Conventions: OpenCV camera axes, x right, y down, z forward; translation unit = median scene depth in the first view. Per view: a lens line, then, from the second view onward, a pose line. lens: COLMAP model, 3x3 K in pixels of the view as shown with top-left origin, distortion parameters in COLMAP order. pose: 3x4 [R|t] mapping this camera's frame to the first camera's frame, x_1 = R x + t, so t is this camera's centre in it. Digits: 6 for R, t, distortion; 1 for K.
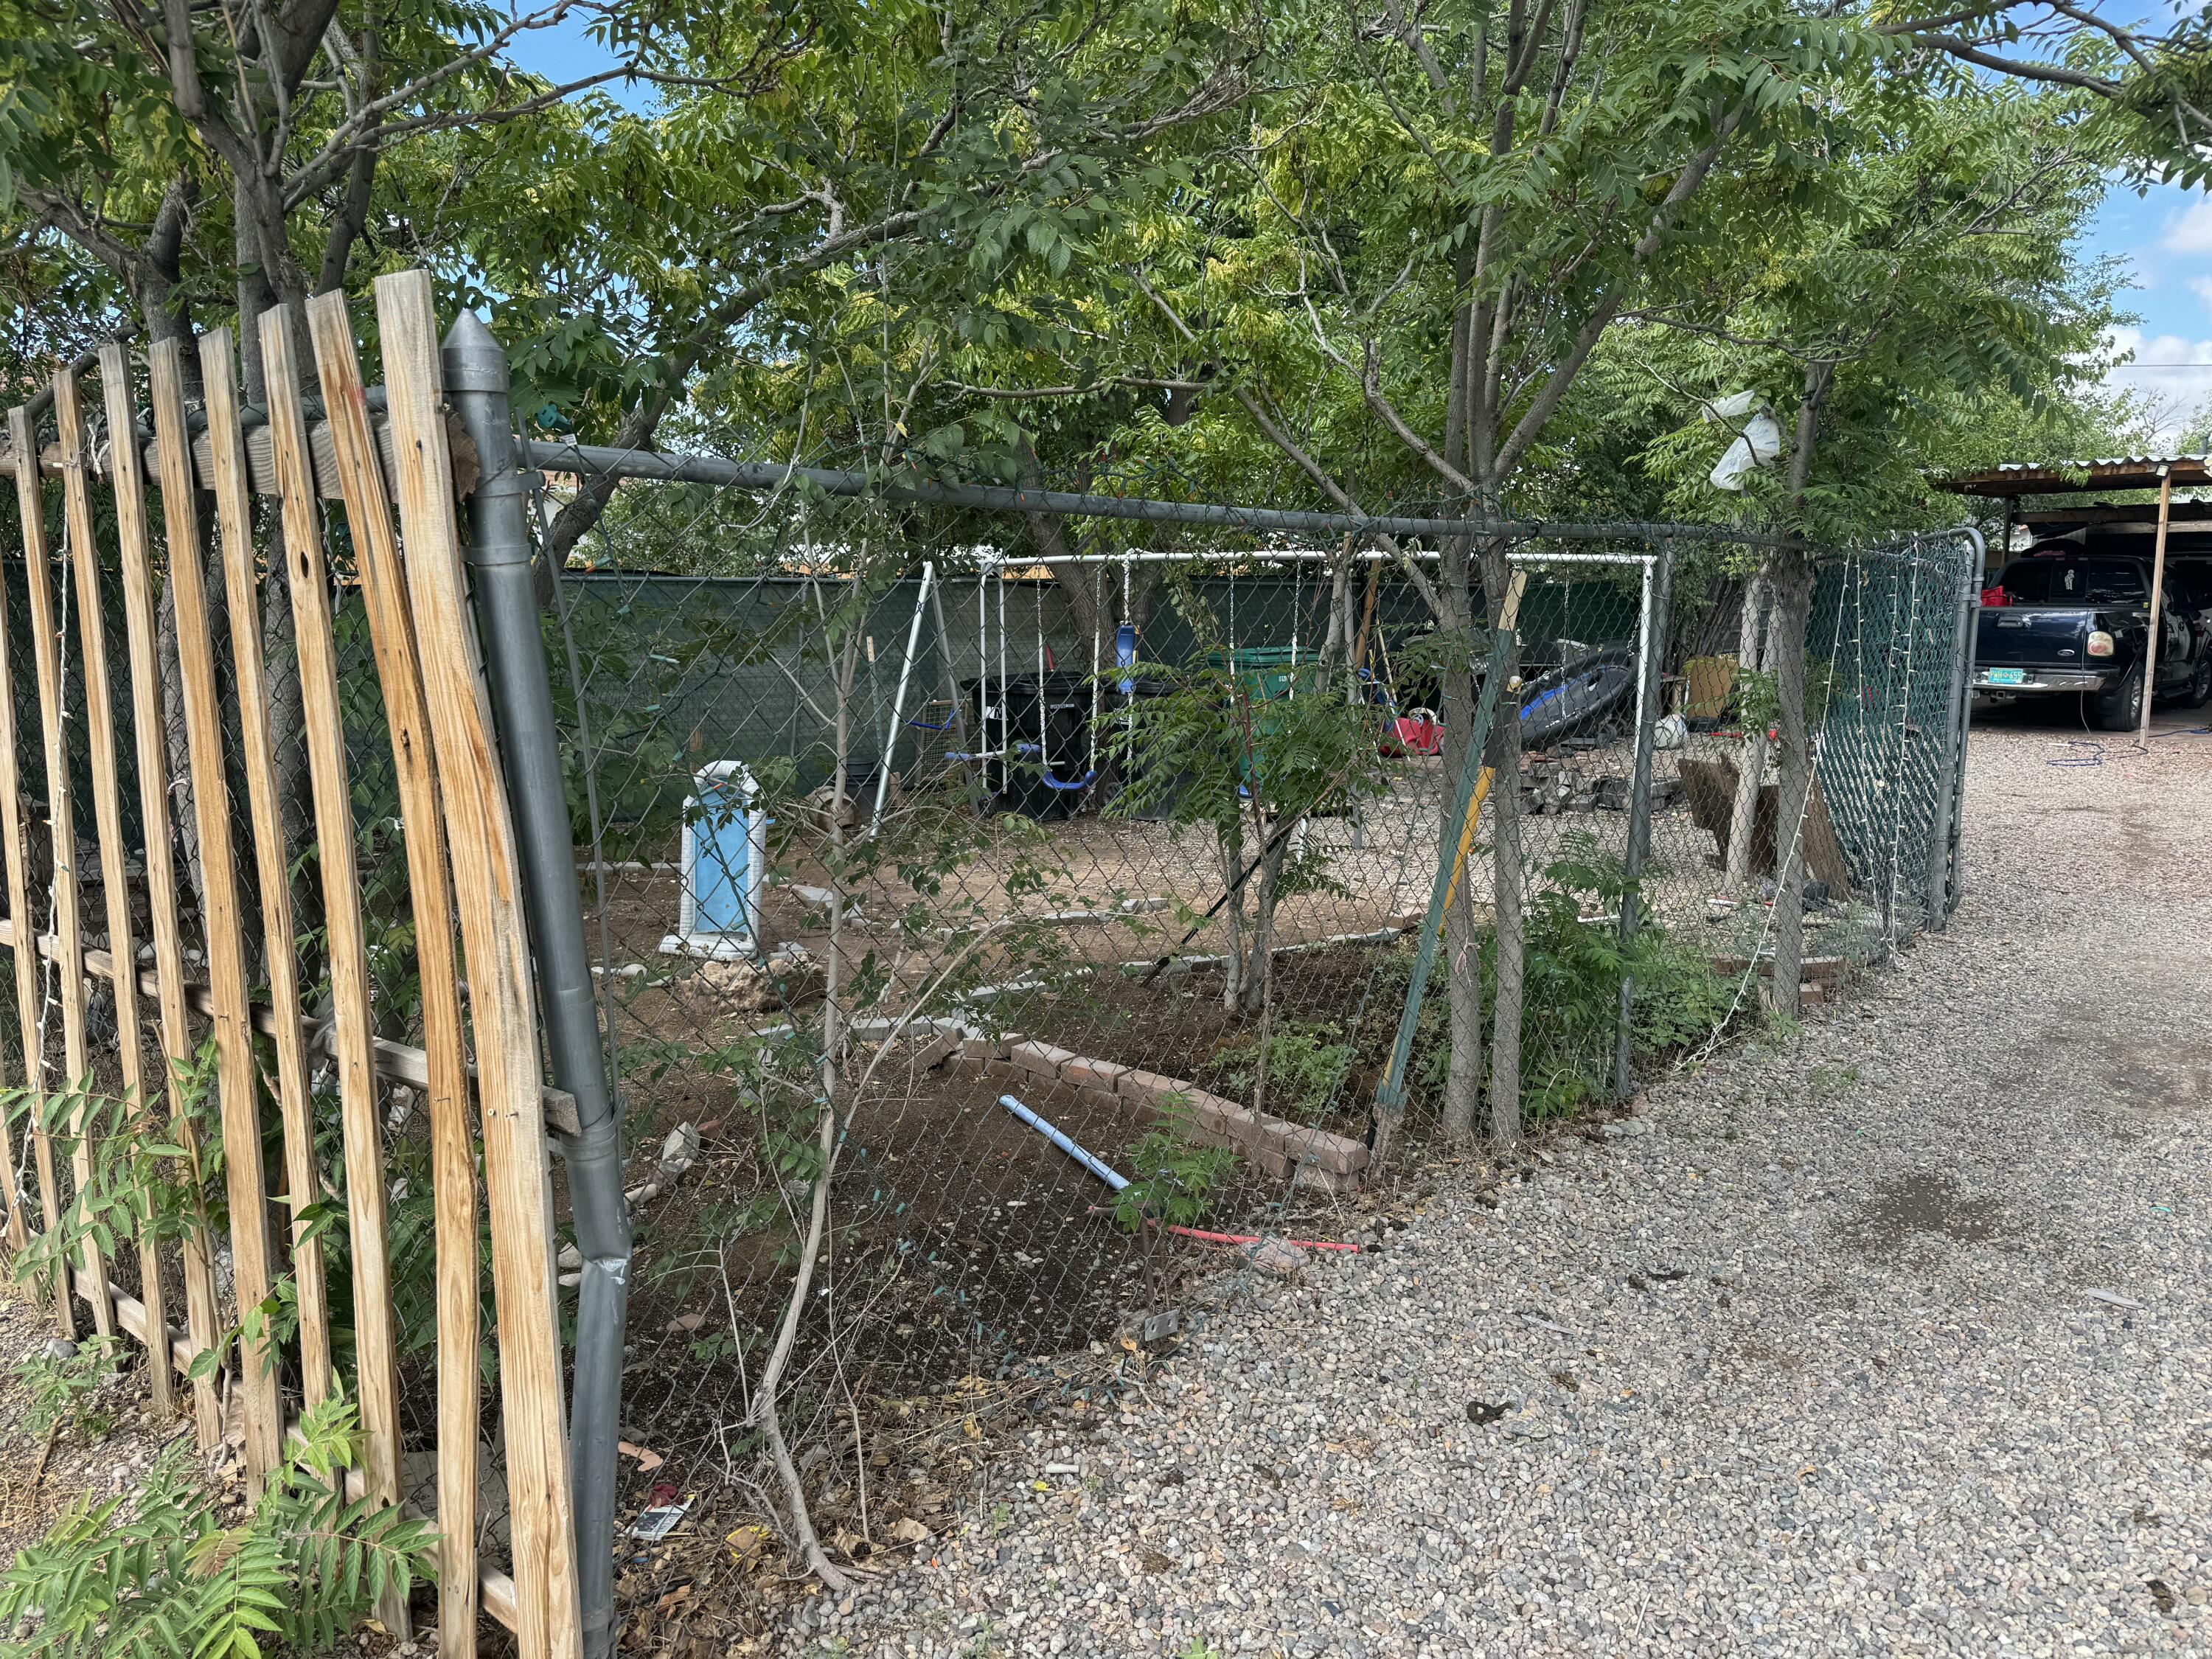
lens RADIAL K [[1526.5, 0, 1074.6], [0, 1526.5, 829.3], [0, 0, 1]] dist [0.082752, -0.097052]
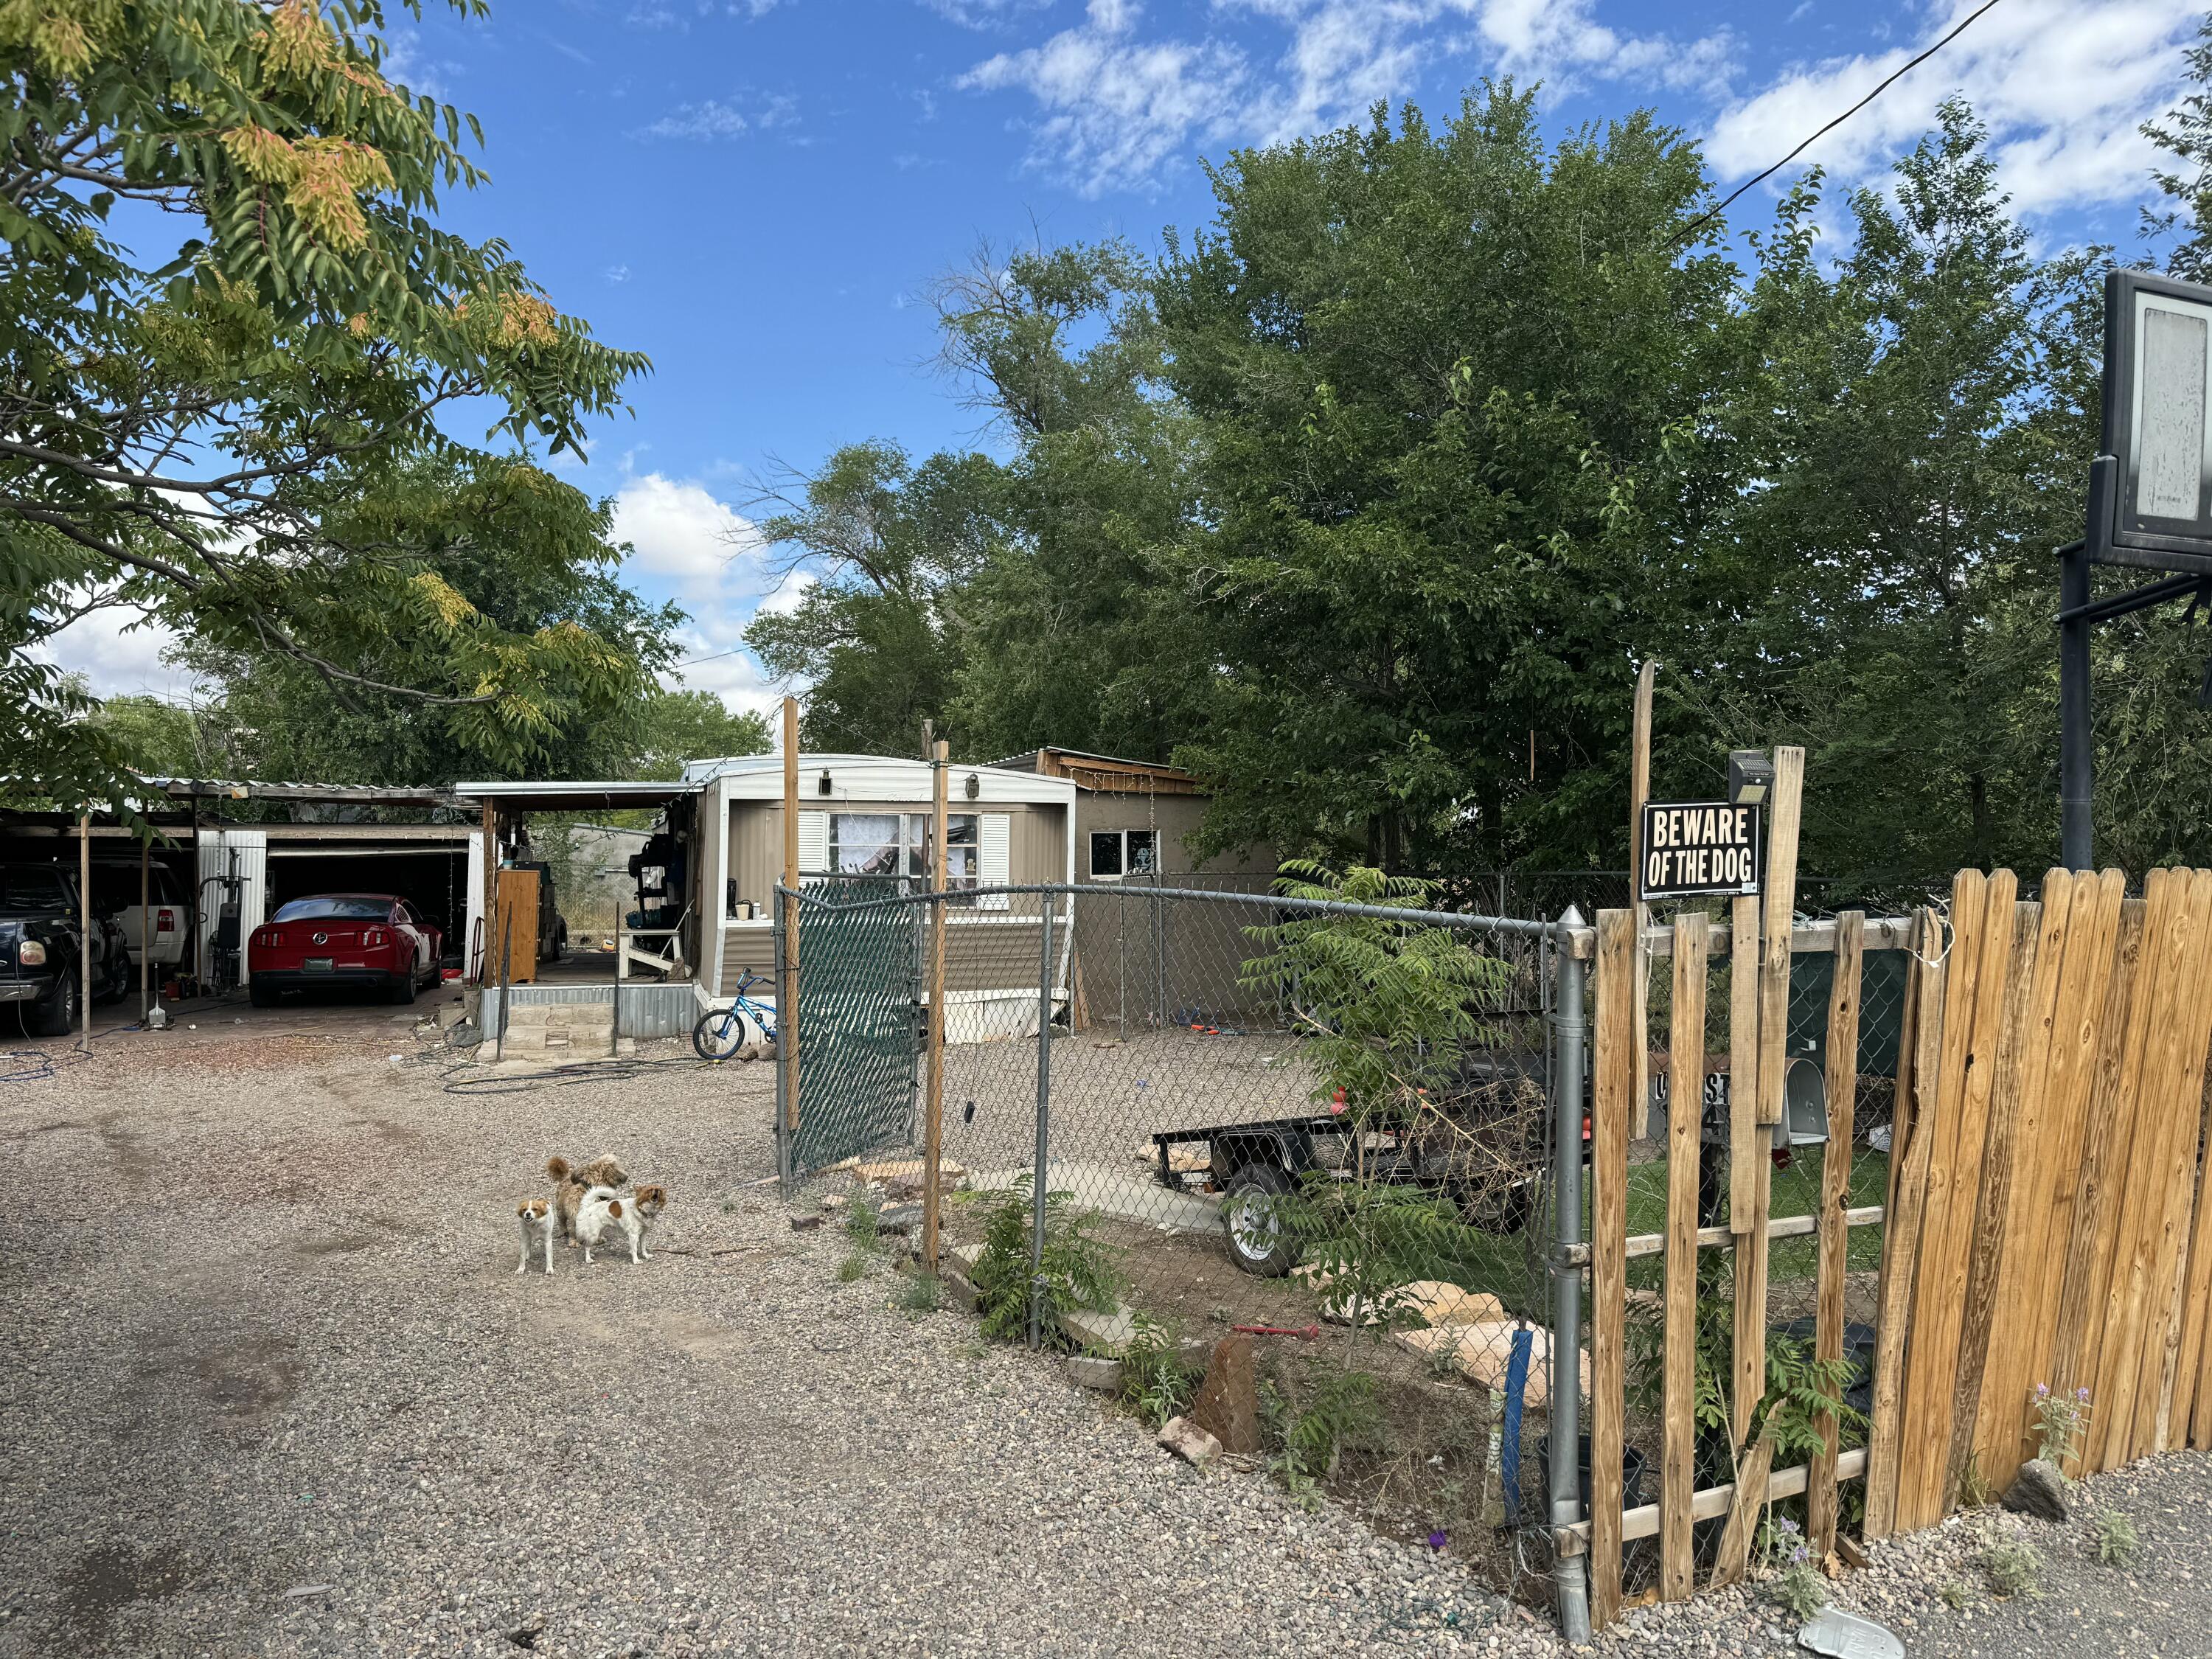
lens RADIAL K [[1544.0, 0, 1126.1], [0, 1544.0, 837.3], [0, 0, 1]] dist [0.088848, -0.122041]
pose [[0.346774, 0.003083, 0.937943, -0.068119], [0.159453, 0.985245, -0.062191, -0.025795], [-0.924296, 0.171124, 0.341166, -0.020004]]
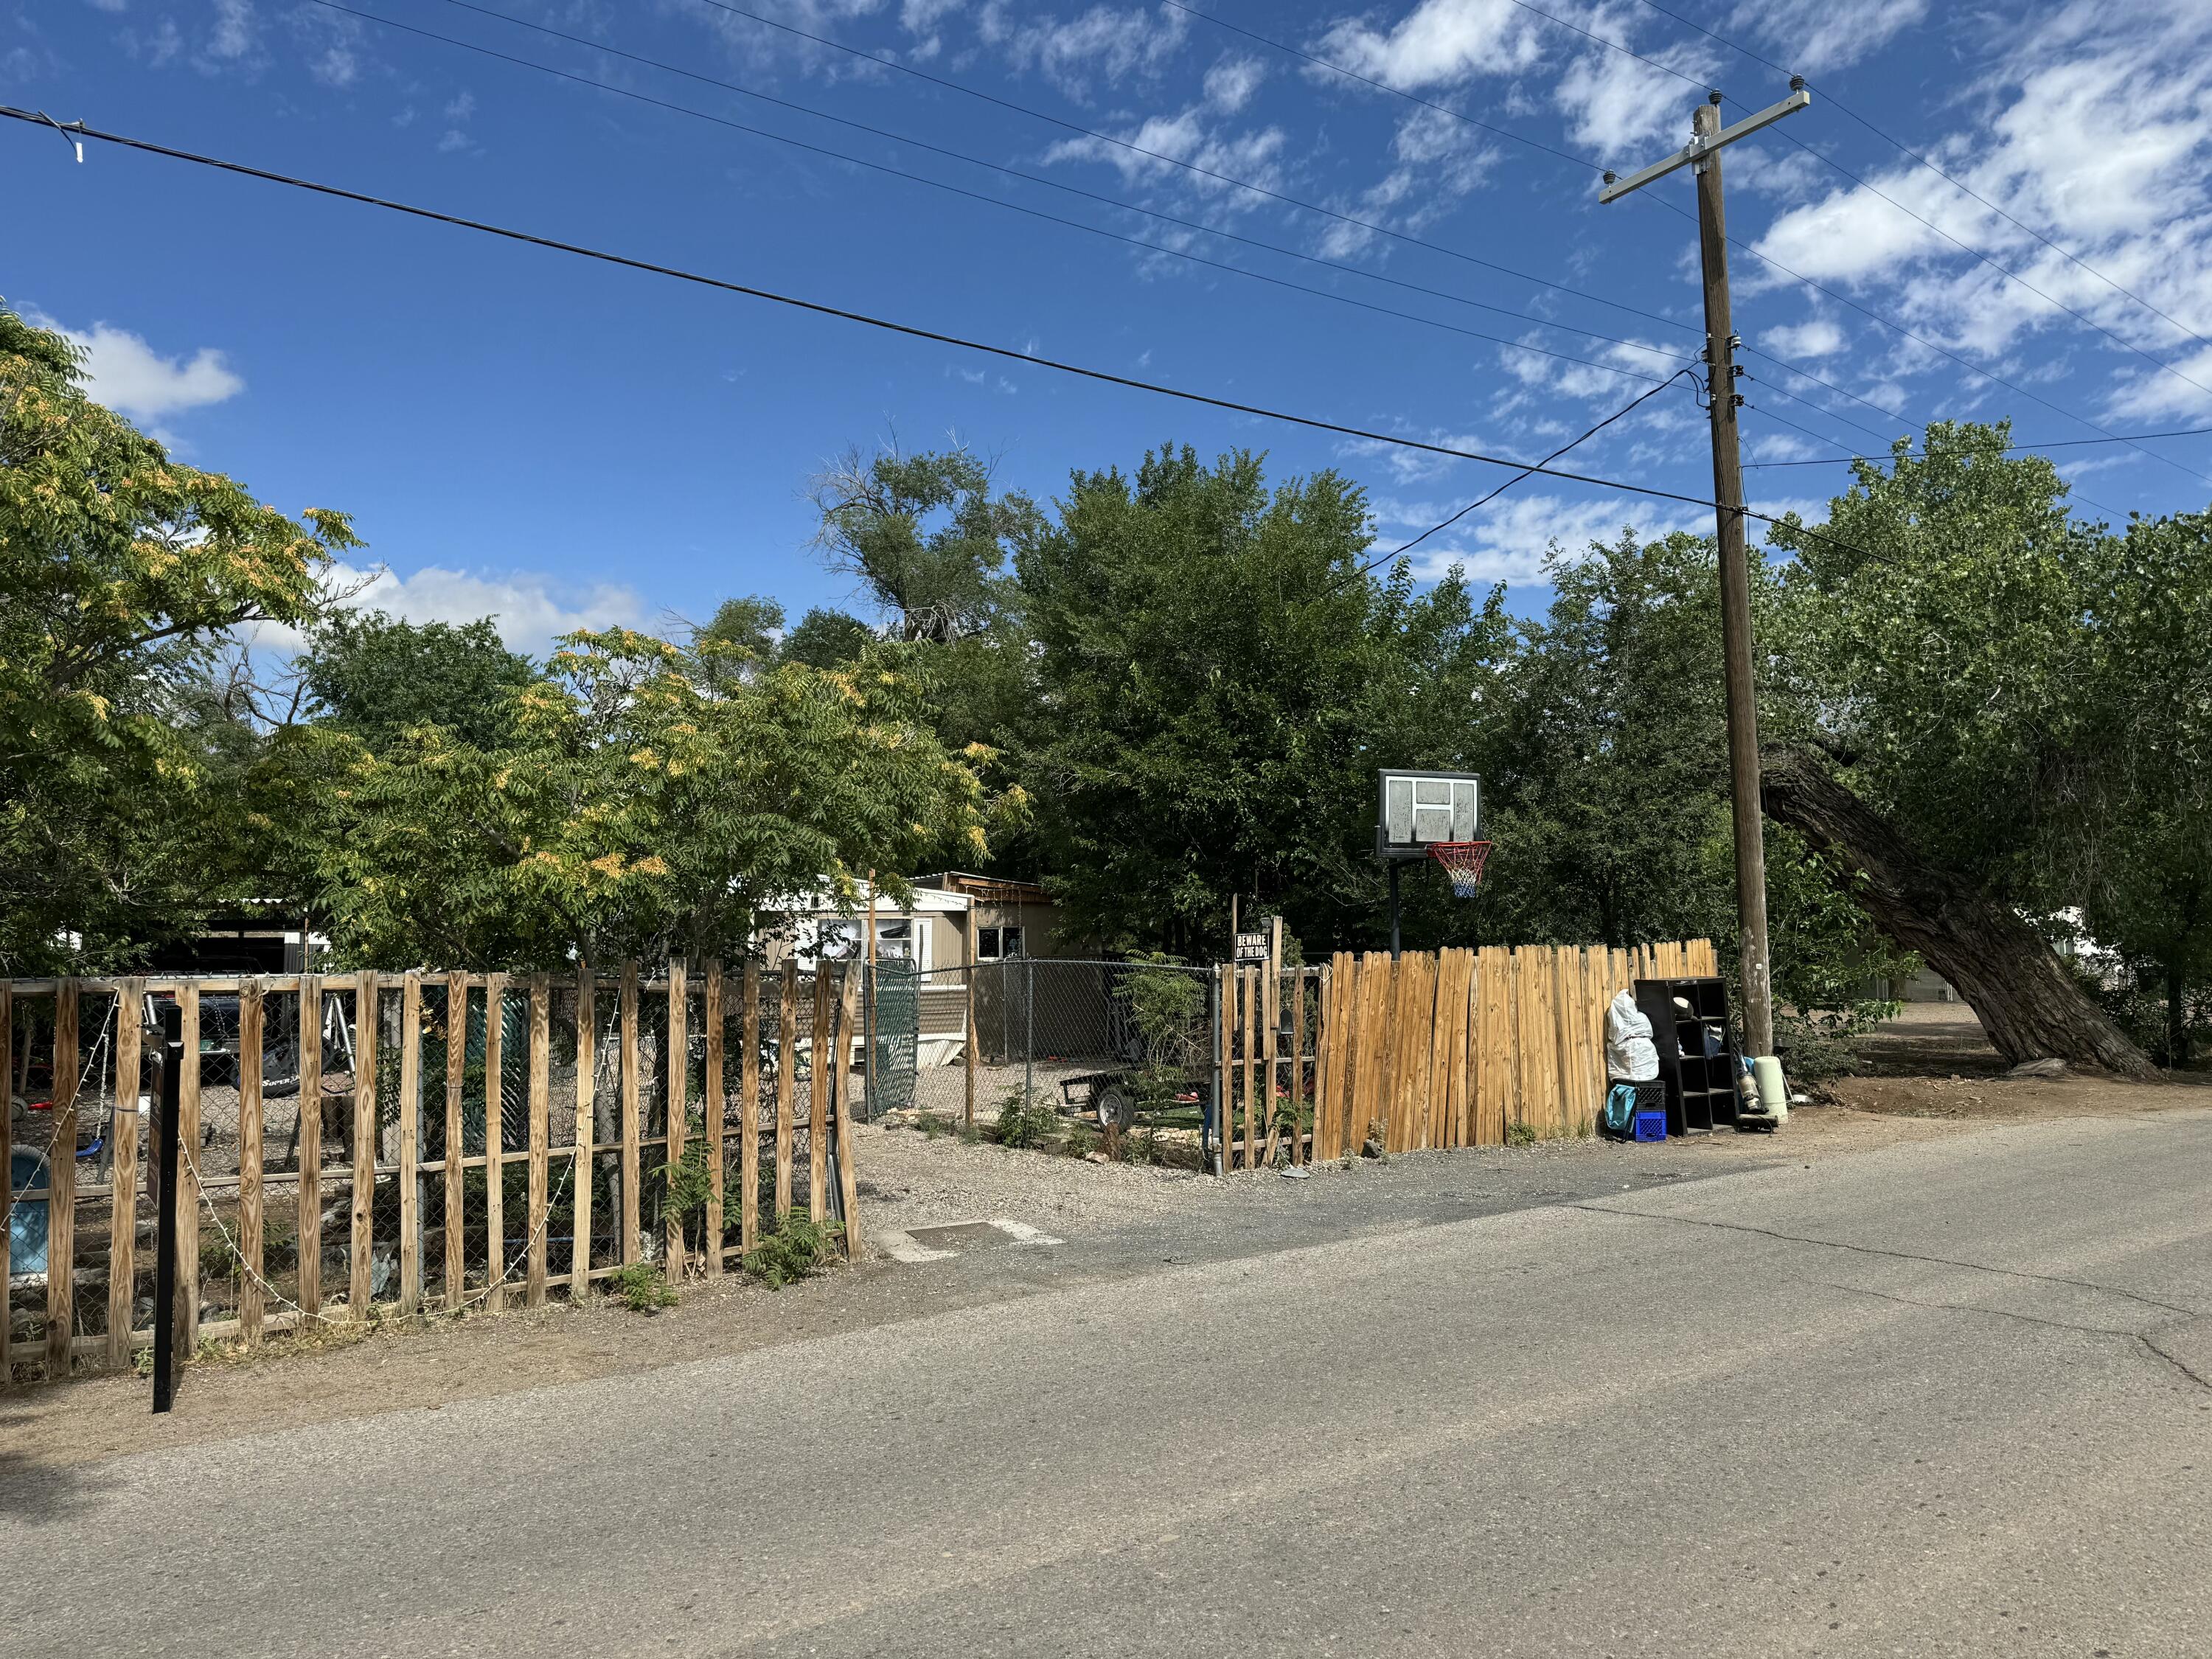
lens RADIAL K [[1526.5, 0, 1074.6], [0, 1526.5, 829.3], [0, 0, 1]] dist [0.082752, -0.097052]
pose [[0.256915, 0.058697, 0.964650, -0.381212], [0.171459, 0.979551, -0.105269, -0.020649], [-0.951103, 0.192443, 0.241597, -0.086540]]
